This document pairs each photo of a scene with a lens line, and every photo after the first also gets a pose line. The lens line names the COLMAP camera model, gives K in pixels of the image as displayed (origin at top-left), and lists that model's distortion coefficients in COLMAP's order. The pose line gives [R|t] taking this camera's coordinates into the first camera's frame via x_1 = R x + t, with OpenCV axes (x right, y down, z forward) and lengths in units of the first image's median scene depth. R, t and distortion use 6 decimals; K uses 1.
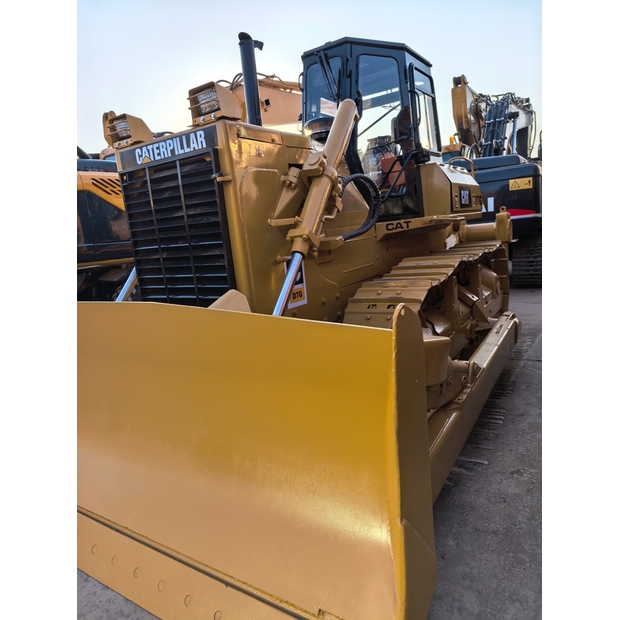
lens RADIAL K [[442.2, 0, 311.8], [0, 442.2, 307.5], [0, 0, 1]] dist [0.063891, -0.082245]
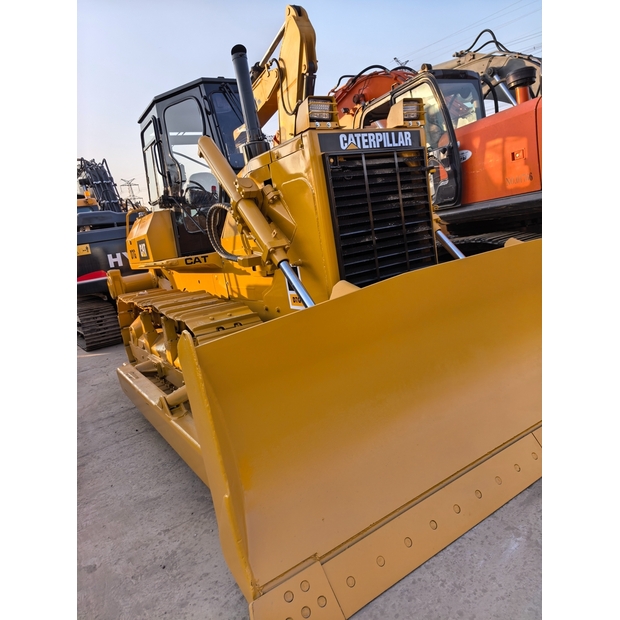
lens RADIAL K [[443.7, 0, 315.5], [0, 443.7, 311.0], [0, 0, 1]] dist [0.063508, -0.085841]
pose [[0.423892, -0.128797, 0.896508, -1.387283], [0.273781, 0.961753, 0.008720, 0.001858], [-0.863342, 0.241750, 0.442942, 0.713698]]
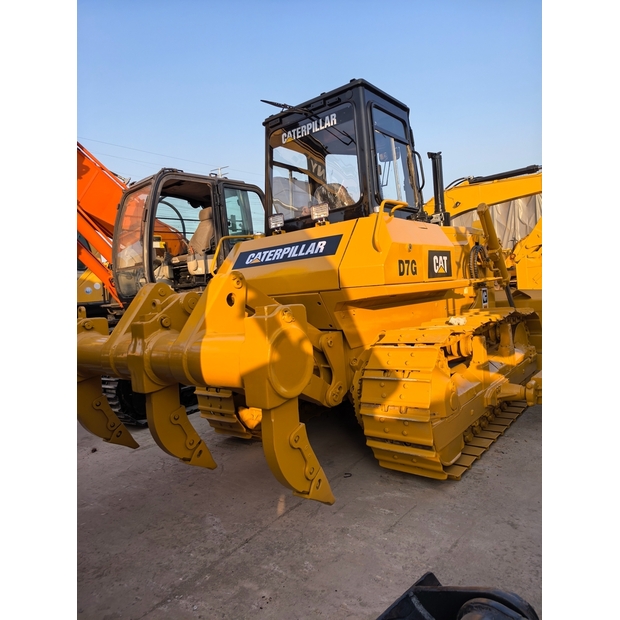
lens RADIAL K [[440.5, 0, 311.6], [0, 440.5, 315.0], [0, 0, 1]] dist [0.069336, -0.077357]
pose [[-0.977685, 0.175296, 0.115774, 0.270466], [0.197036, 0.956321, 0.215933, -0.649754], [-0.072865, 0.233926, -0.969520, 3.514549]]
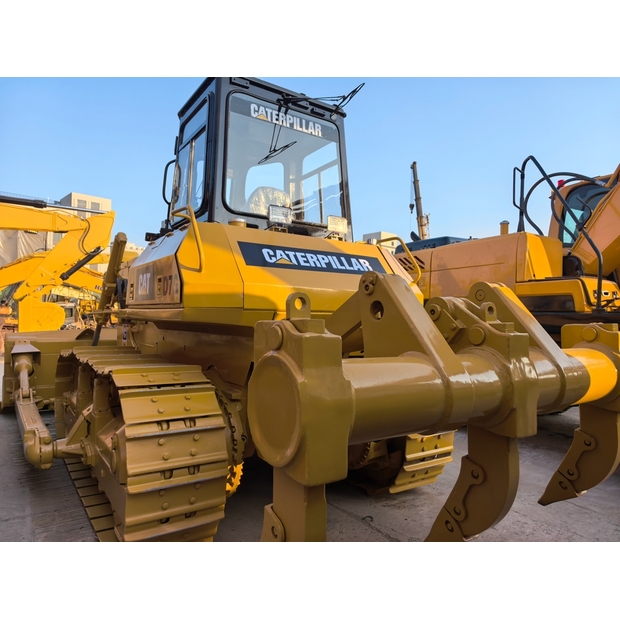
lens RADIAL K [[438.9, 0, 303.3], [0, 438.9, 311.5], [0, 0, 1]] dist [0.070101, -0.090458]
pose [[-0.416200, 0.073306, -0.906313, 1.478825], [-0.135390, 0.980637, 0.141492, -0.581074], [0.899137, 0.181595, -0.398216, 2.584976]]
